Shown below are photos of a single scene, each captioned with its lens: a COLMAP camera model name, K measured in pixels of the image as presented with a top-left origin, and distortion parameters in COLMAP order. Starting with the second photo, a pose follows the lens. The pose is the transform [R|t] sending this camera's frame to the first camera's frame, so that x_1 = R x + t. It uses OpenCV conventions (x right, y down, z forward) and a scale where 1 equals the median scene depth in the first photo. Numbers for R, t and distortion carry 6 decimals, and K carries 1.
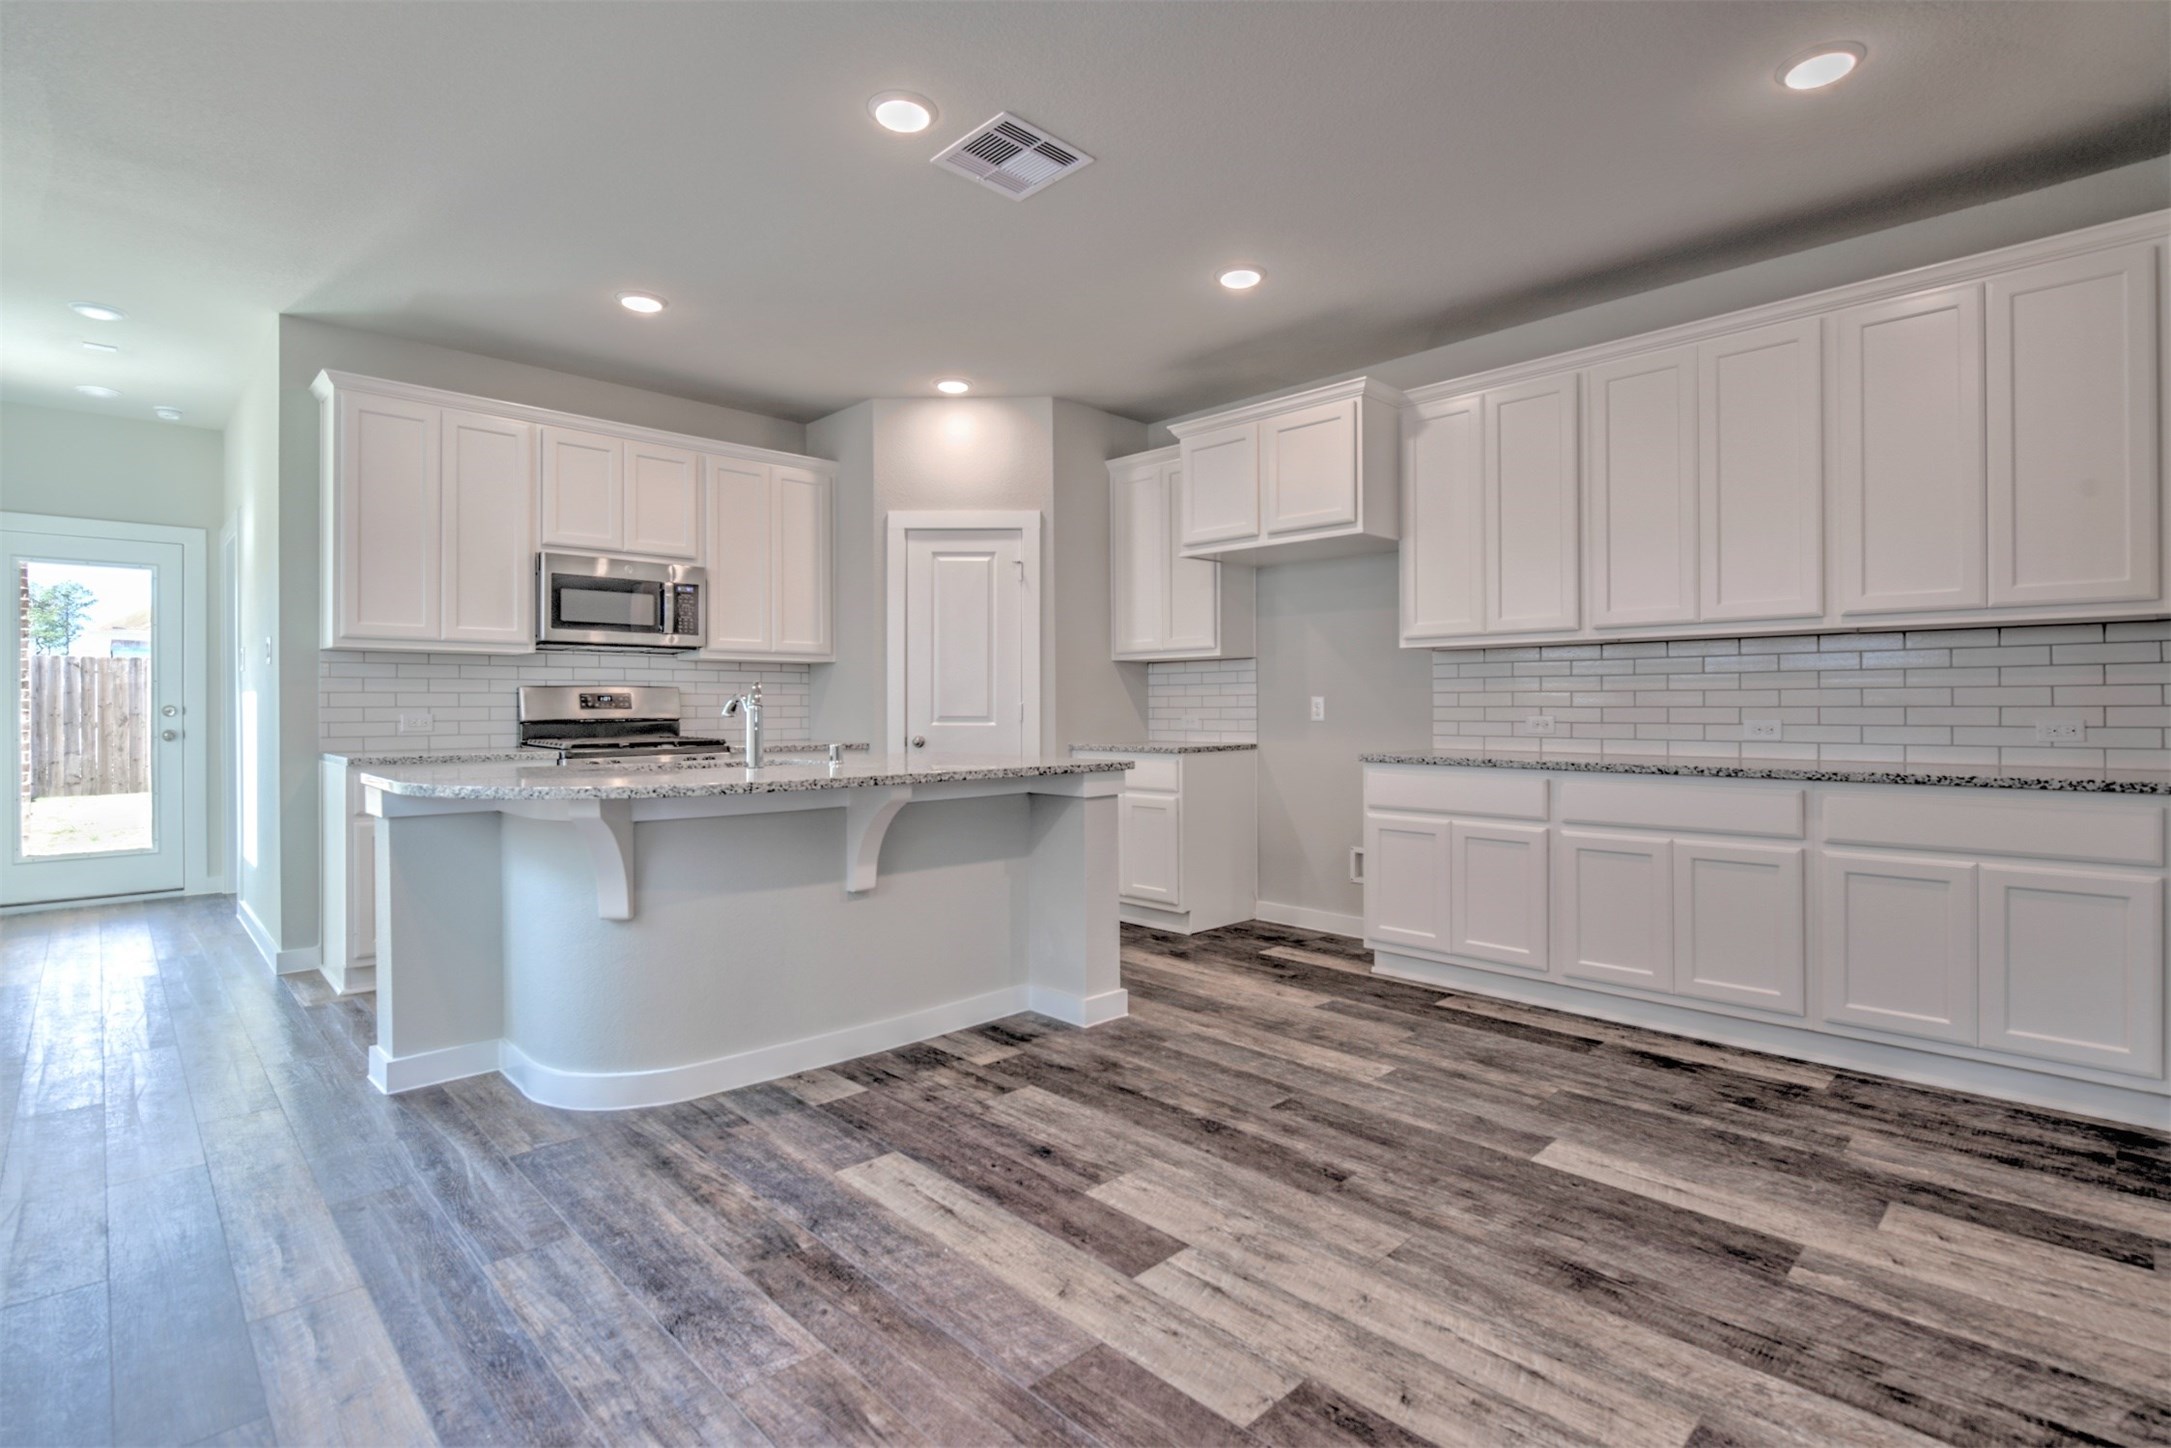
lens RADIAL K [[1031.2, 0, 1089.1], [0, 1031.2, 710.9], [0, 0, 1]] dist [0.001301, 0.000145]
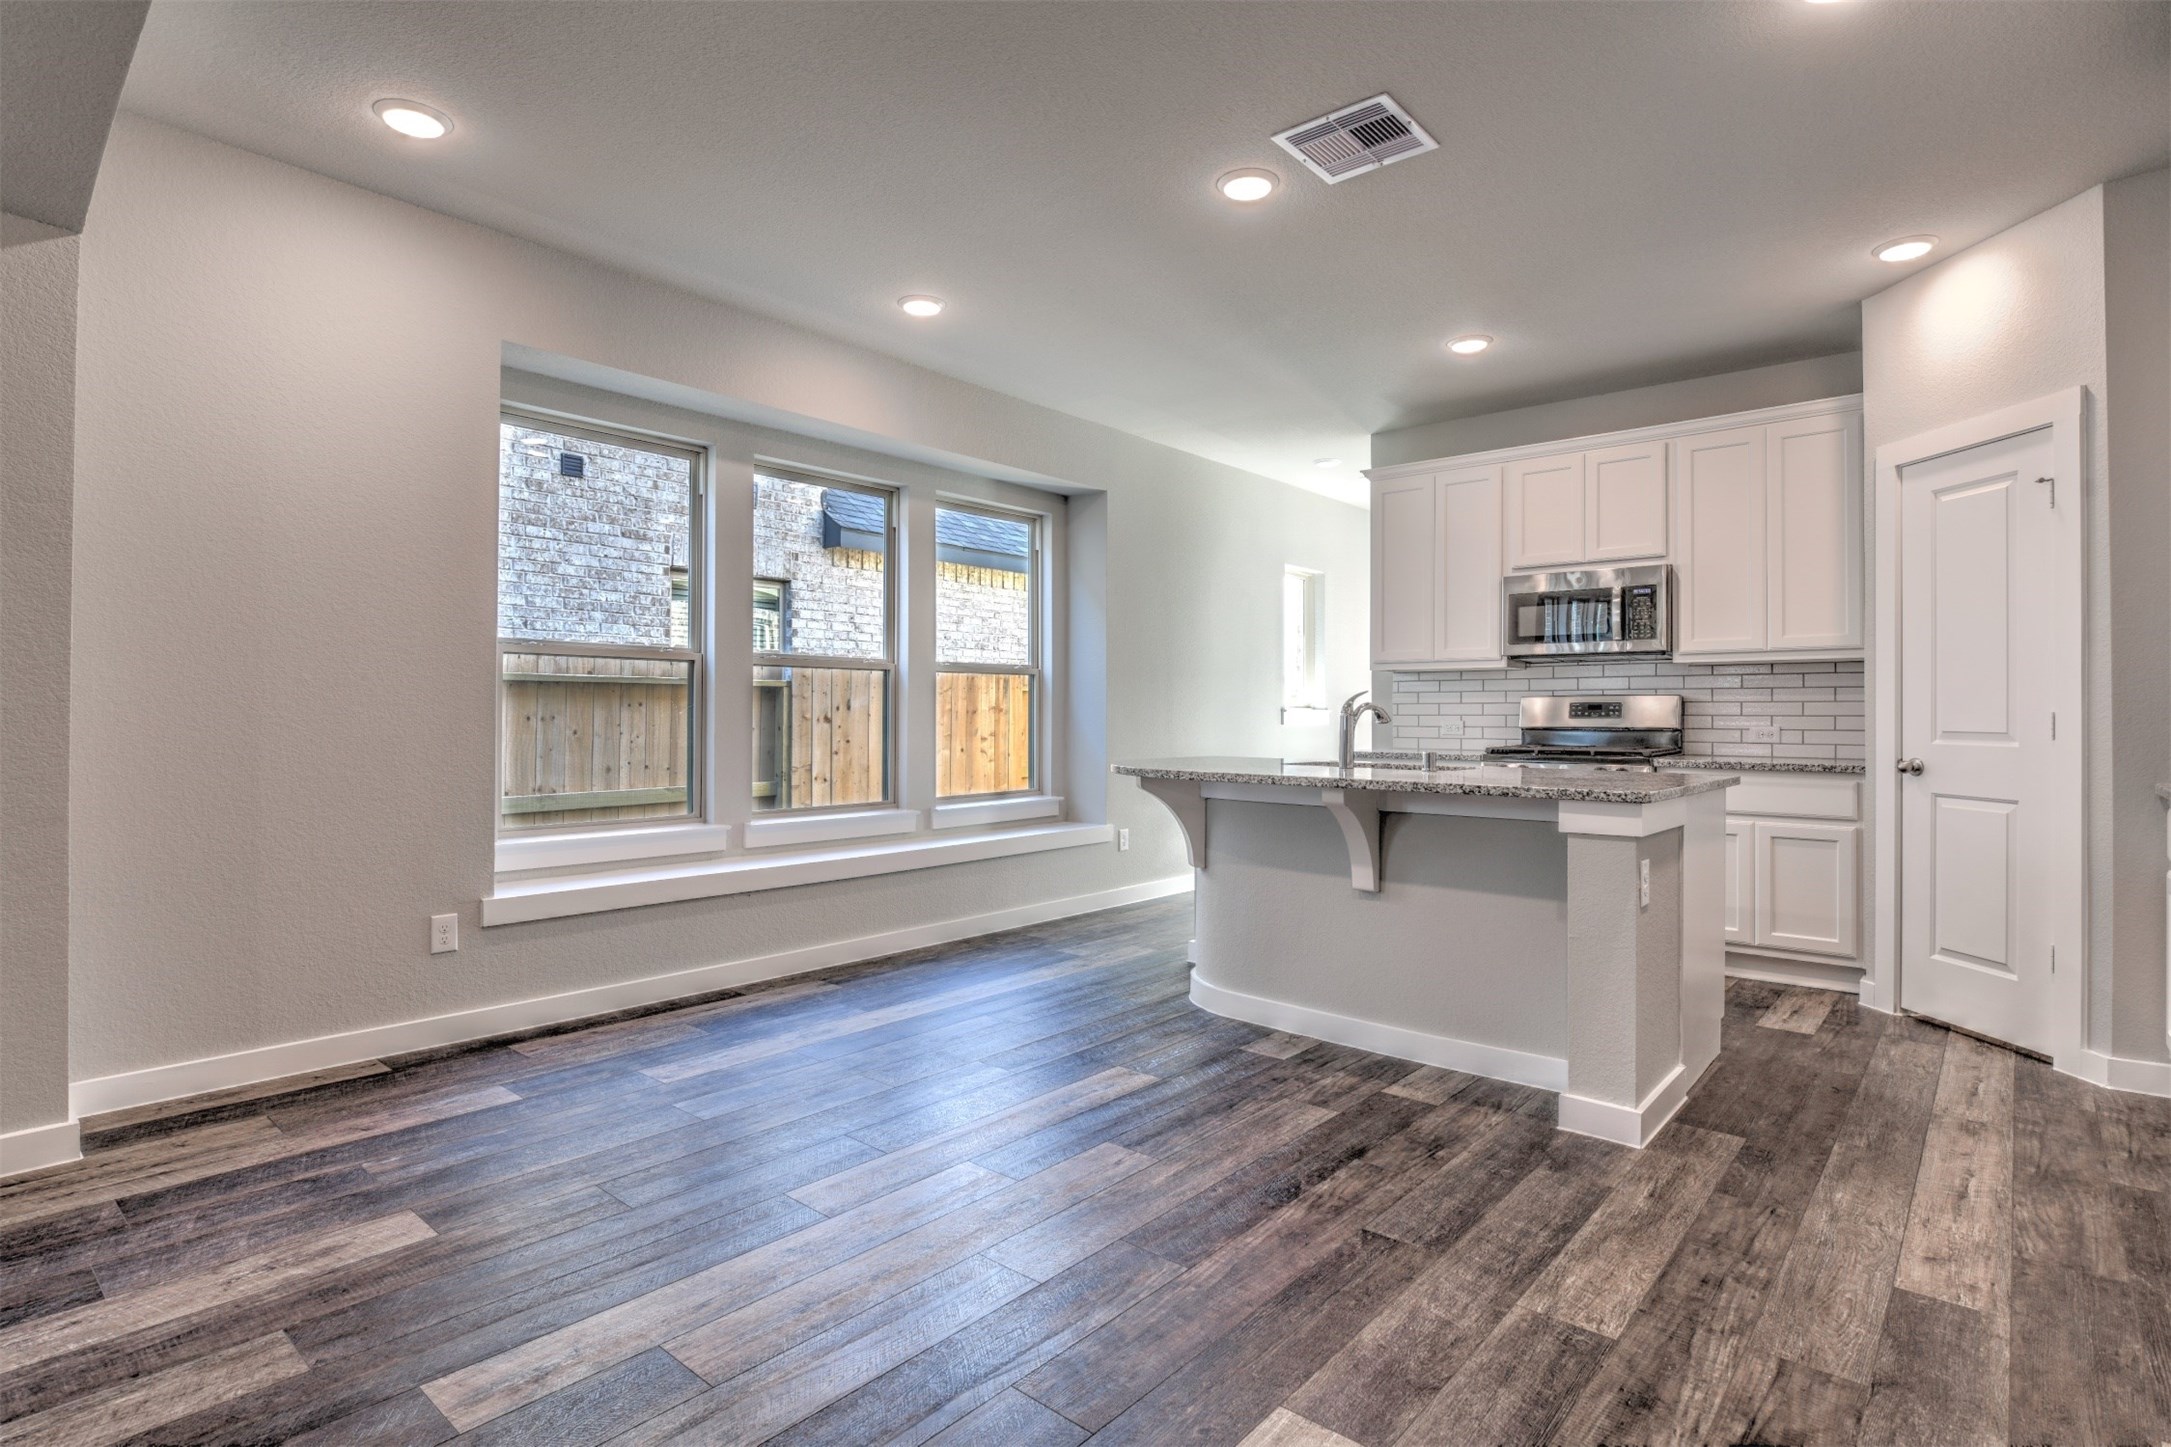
lens RADIAL K [[1085.0, 0, 1088.9], [0, 1085.0, 715.1], [0, 0, 1]] dist [-0.003047, -0.000339]
pose [[0.086394, 0.002457, -0.996258, 0.841850], [-0.008555, 0.999962, 0.001724, -0.002693], [0.996224, 0.008374, 0.086412, 0.623598]]
